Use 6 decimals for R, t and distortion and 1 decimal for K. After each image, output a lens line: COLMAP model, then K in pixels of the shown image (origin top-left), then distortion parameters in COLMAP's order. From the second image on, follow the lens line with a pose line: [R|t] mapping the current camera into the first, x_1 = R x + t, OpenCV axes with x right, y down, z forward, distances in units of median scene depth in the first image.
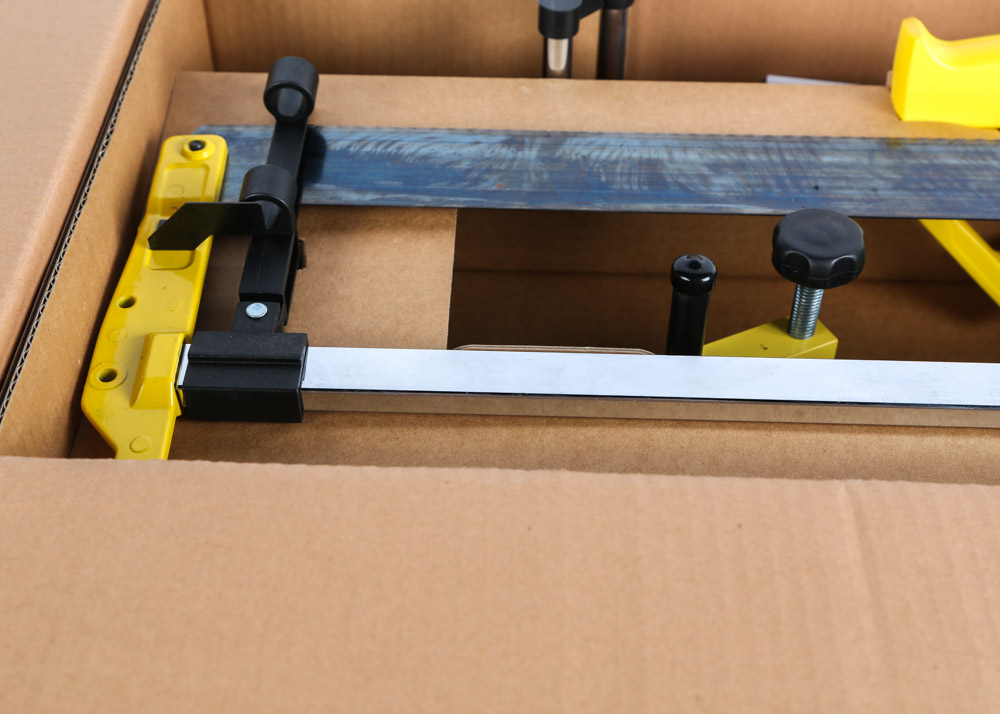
lens RADIAL K [[1467.8, 0, 481.8], [0, 1467.8, 357.0], [0, 0, 1]] dist [0.032323, 0.065745]
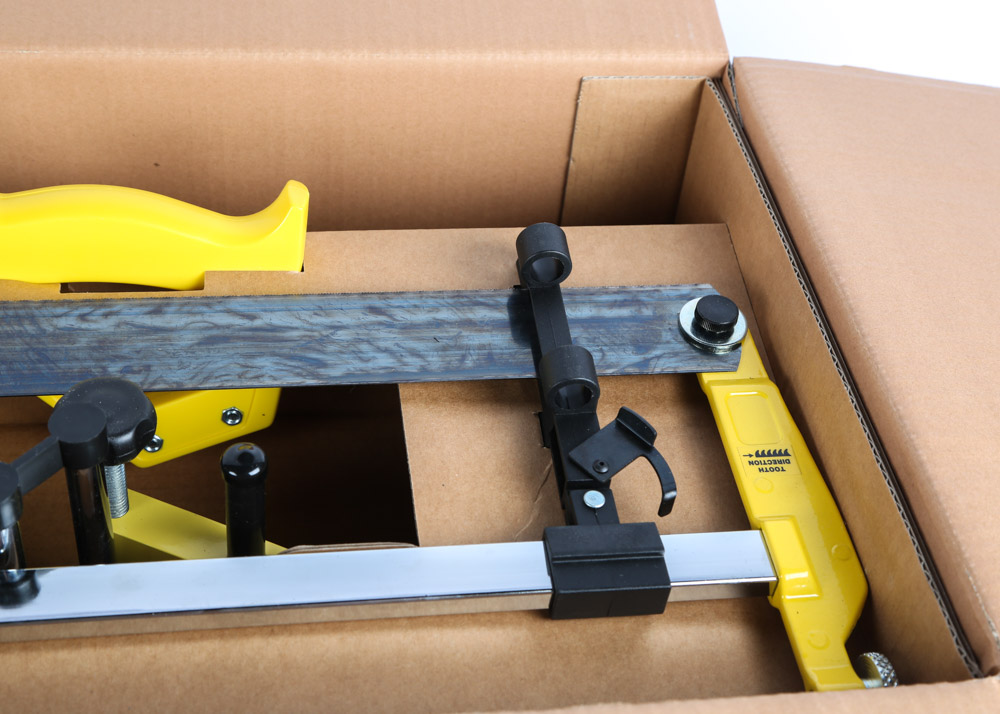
lens RADIAL K [[1467.8, 0, 481.8], [0, 1467.8, 357.0], [0, 0, 1]] dist [0.032323, 0.065745]
pose [[0.982652, -0.058720, 0.175916, 0.467202], [0.057891, 0.998274, 0.009846, -0.105938], [-0.176191, 0.000509, 0.984356, 0.013856]]
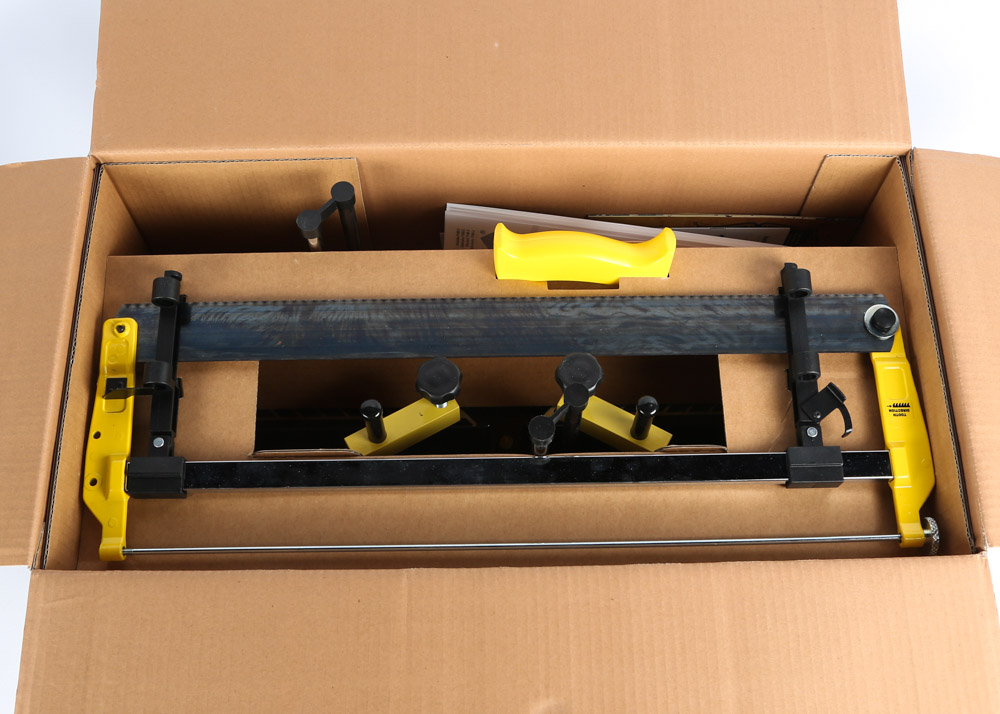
lens RADIAL K [[1180.3, 0, 500.0], [0, 1180.3, 357.0], [0, 0, 1]] dist [-0.106618, -0.008262]
pose [[0.998419, -0.047201, 0.030533, 0.250108], [0.031613, 0.920551, 0.389341, -0.682944], [-0.046484, -0.387760, 0.920587, -0.433140]]
